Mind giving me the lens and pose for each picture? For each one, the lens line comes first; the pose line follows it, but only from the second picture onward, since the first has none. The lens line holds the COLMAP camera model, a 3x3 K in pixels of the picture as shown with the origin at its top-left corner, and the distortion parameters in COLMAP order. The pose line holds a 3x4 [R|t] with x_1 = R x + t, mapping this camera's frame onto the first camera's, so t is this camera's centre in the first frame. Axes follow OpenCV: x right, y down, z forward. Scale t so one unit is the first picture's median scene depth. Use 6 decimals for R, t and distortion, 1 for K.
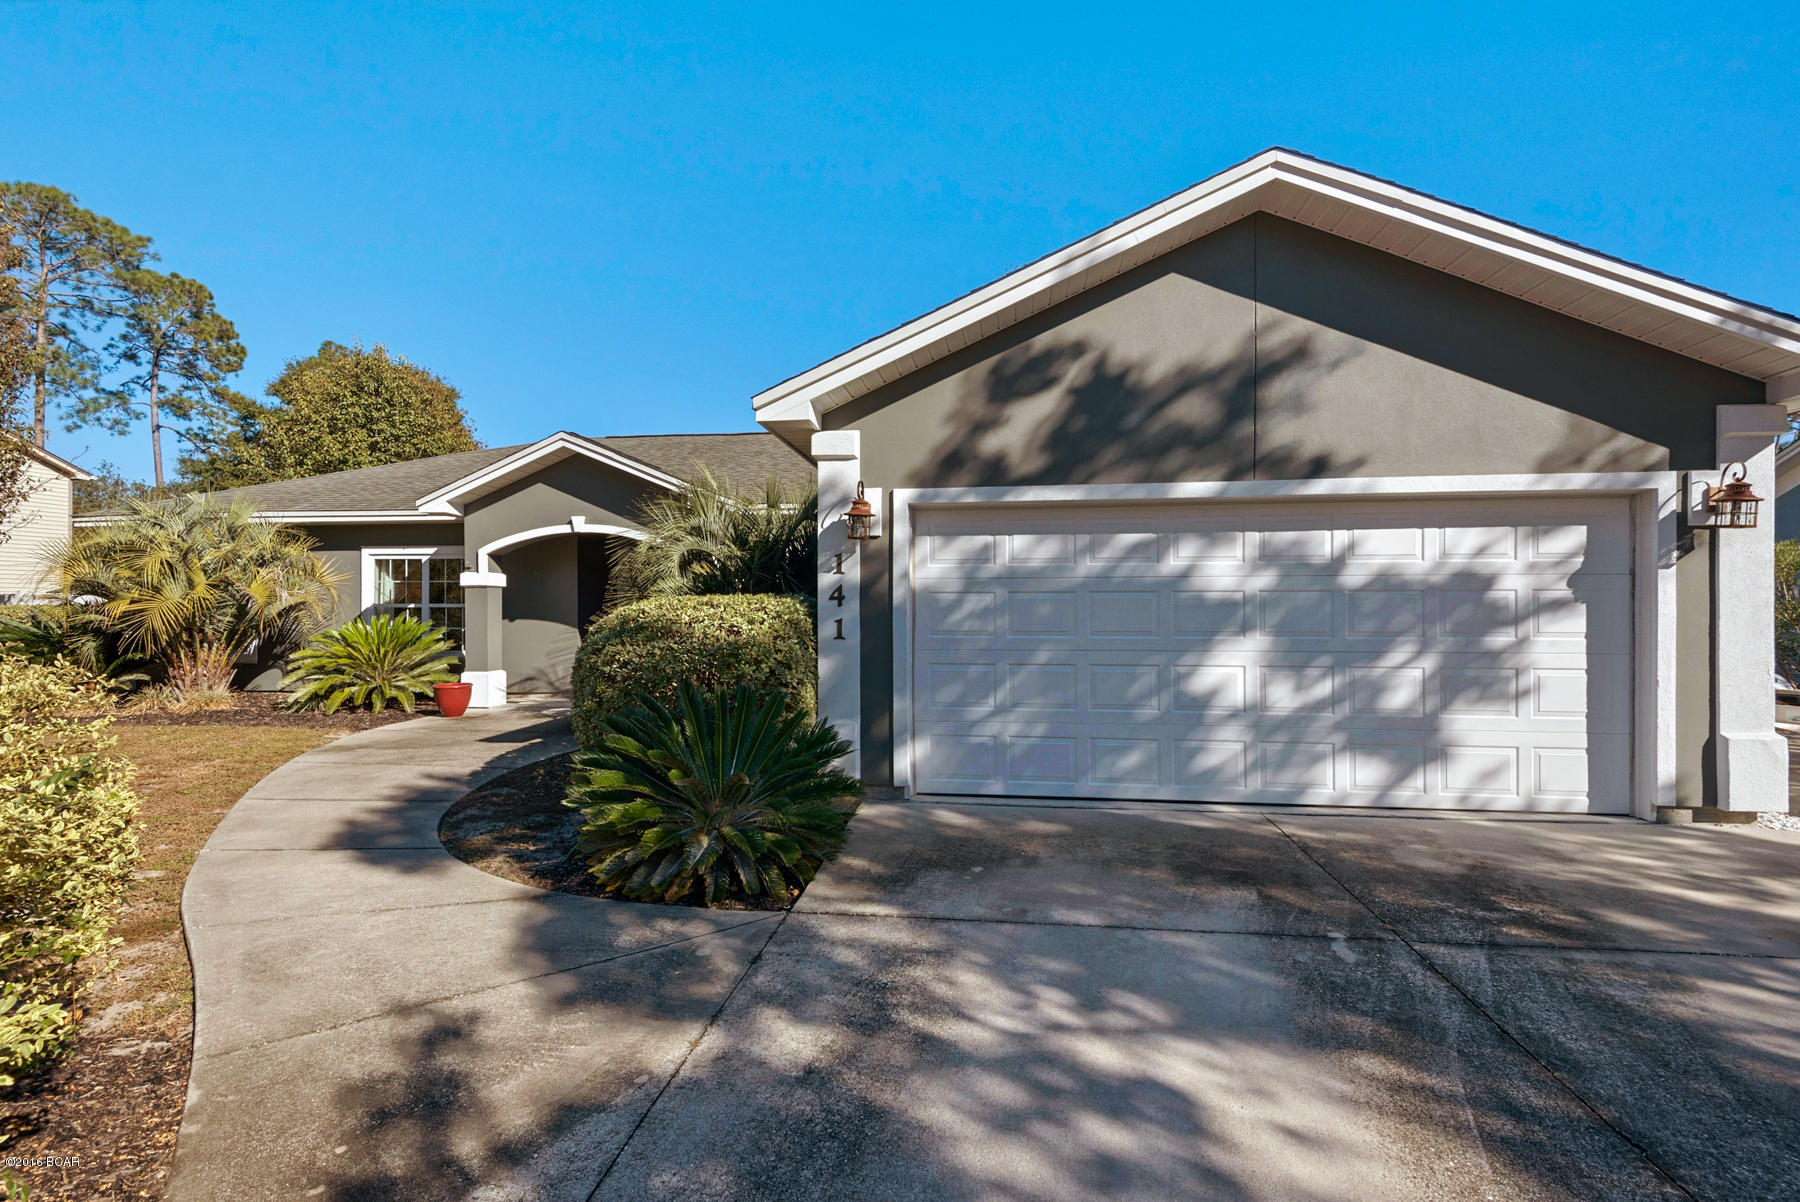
lens RADIAL K [[823.5, 0, 899.7], [0, 823.5, 603.8], [0, 0, 1]] dist [0.005395, -0.005685]
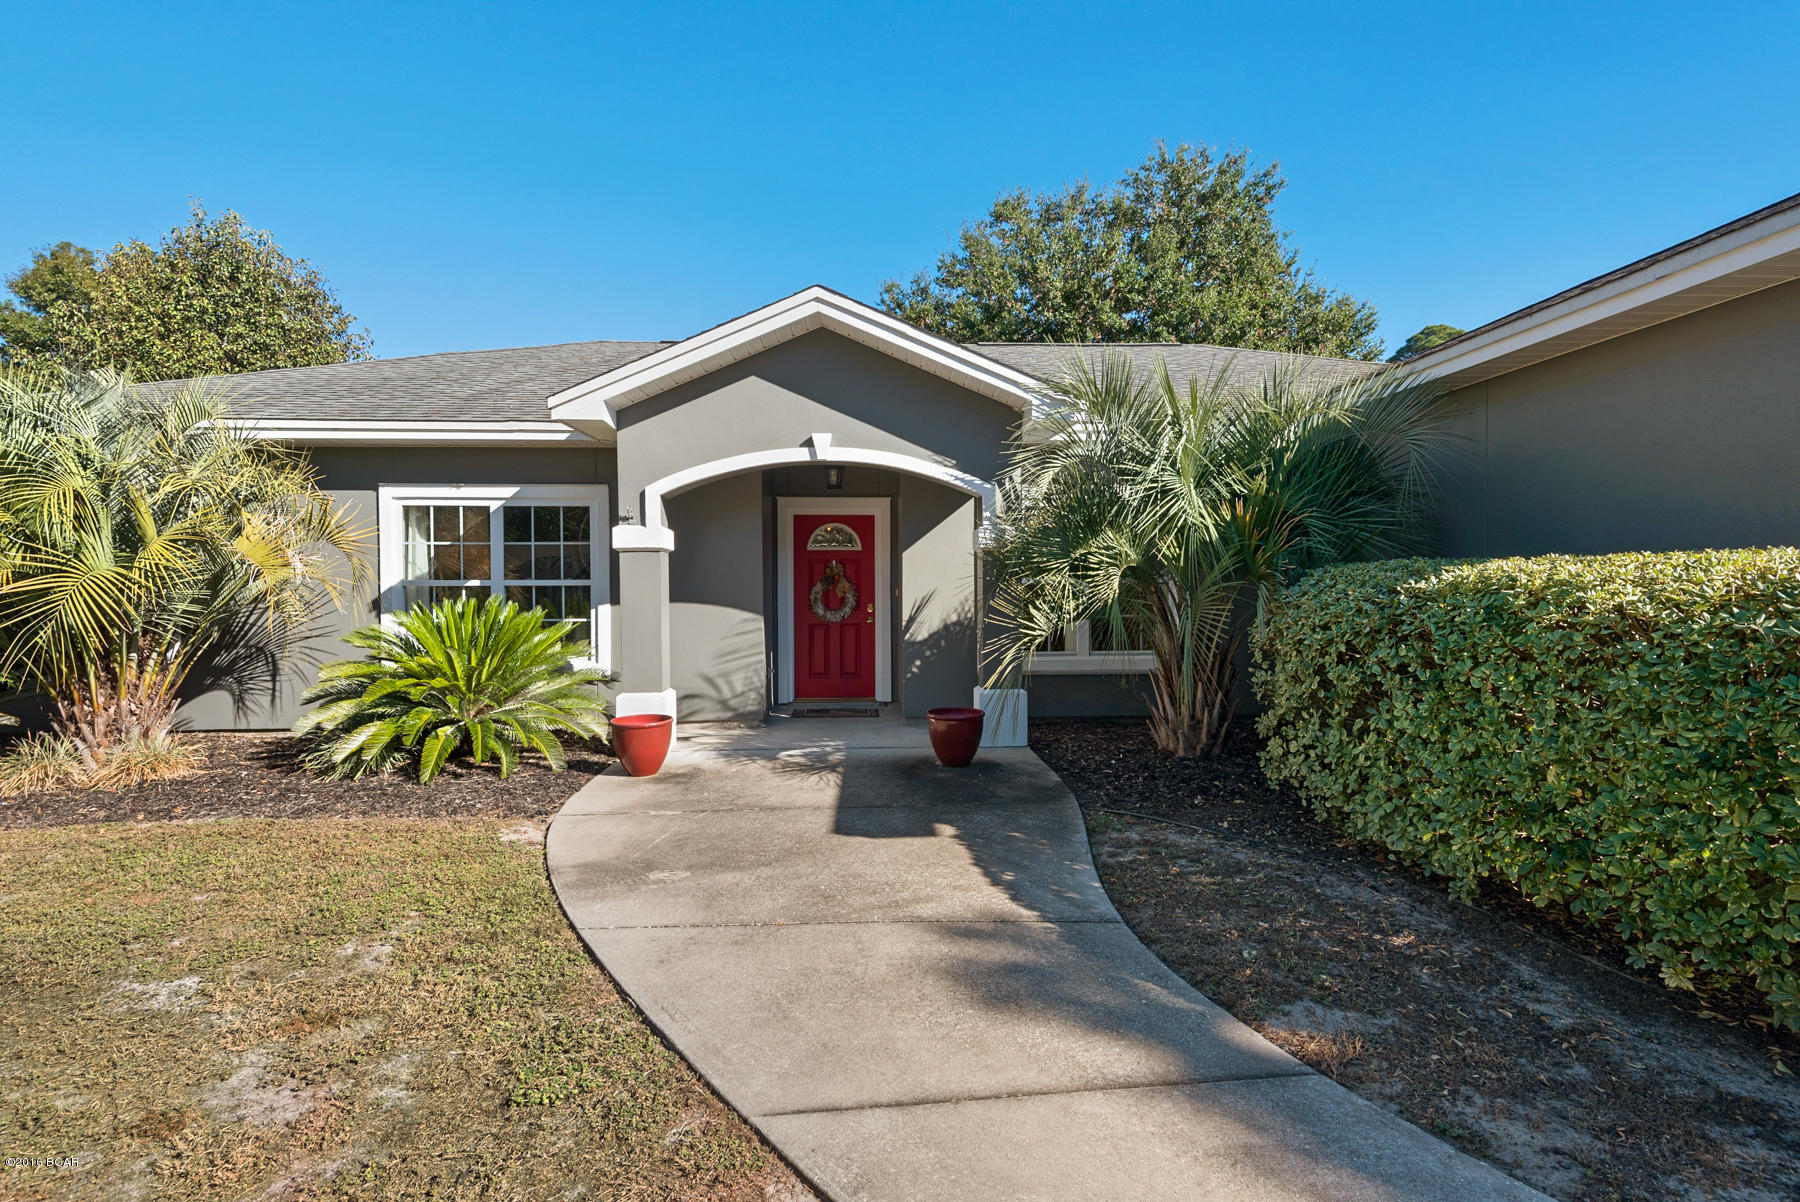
lens RADIAL K [[901.7, 0, 883.2], [0, 901.7, 594.8], [0, 0, 1]] dist [0.023586, -0.014698]
pose [[0.988348, -0.005460, 0.152115, -0.488963], [0.004067, 0.999947, 0.009467, 0.006722], [-0.152159, -0.008738, 0.988317, 0.371256]]
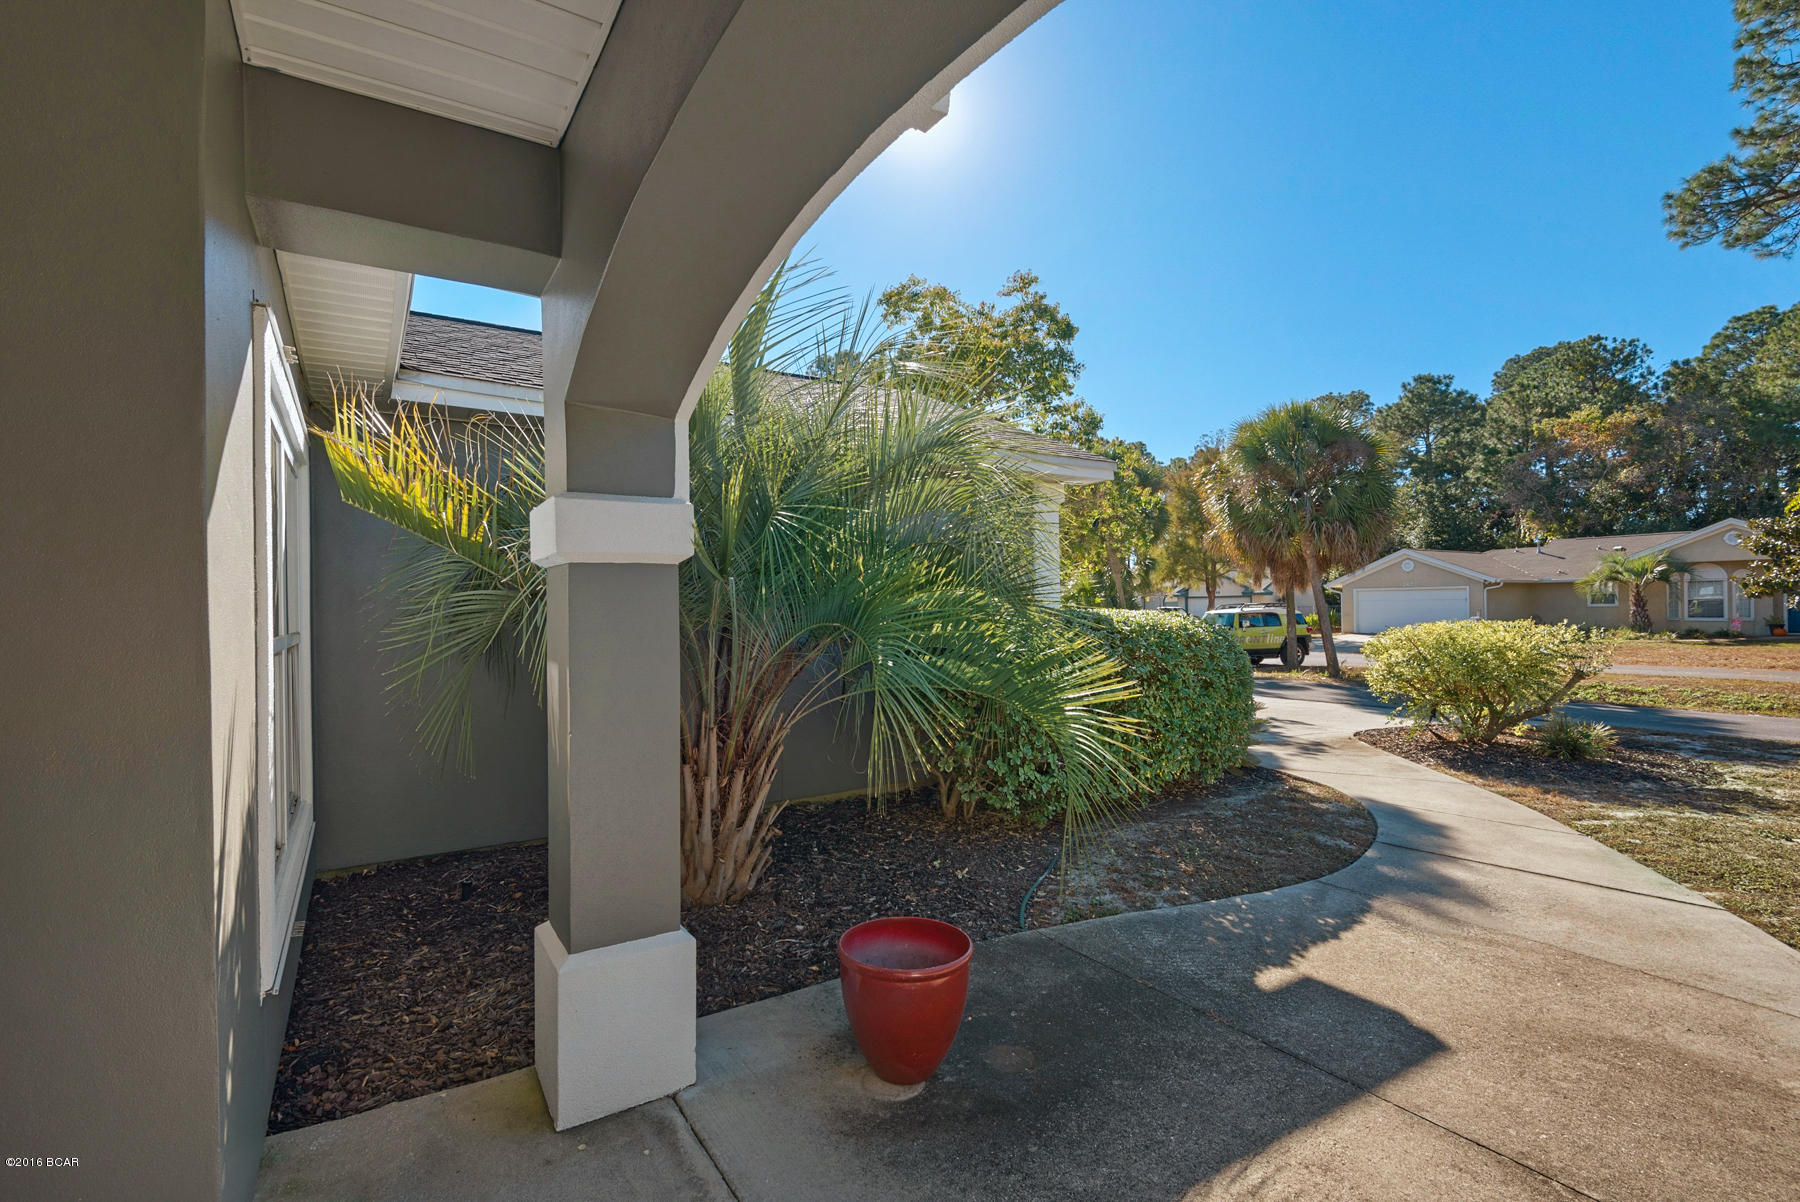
lens RADIAL K [[823.5, 0, 900.8], [0, 823.5, 605.5], [0, 0, 1]] dist [0.005395, -0.005685]
pose [[-0.649931, 0.001904, 0.759991, -0.532264], [0.001326, 0.999998, -0.001371, -0.005624], [-0.759992, 0.000117, -0.649933, 1.186245]]
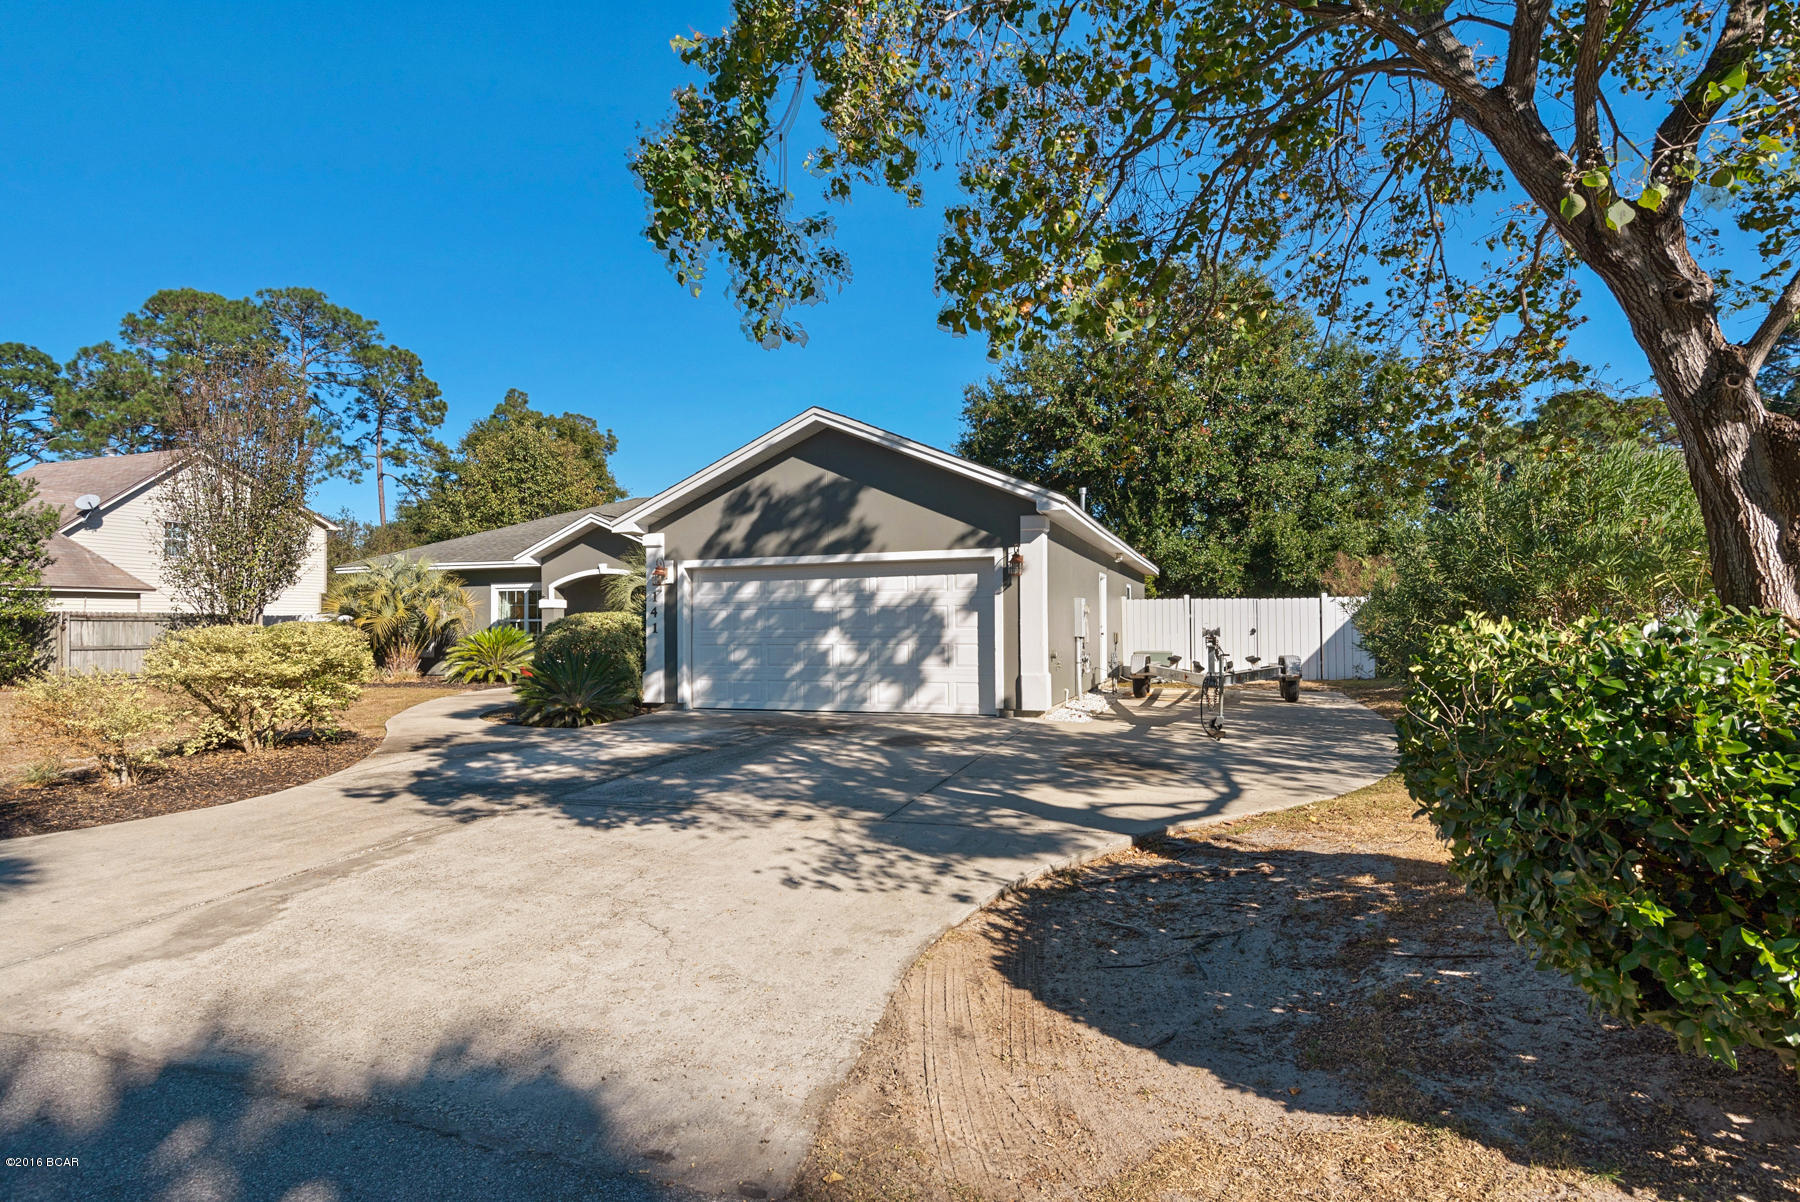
lens RADIAL K [[938.3, 0, 905.2], [0, 938.3, 602.7], [0, 0, 1]] dist [0.000570, -0.004817]
pose [[0.974824, -0.011914, -0.222657, 0.641856], [0.007849, 0.999786, -0.019135, 0.010391], [0.222837, 0.016906, 0.974709, -0.706577]]
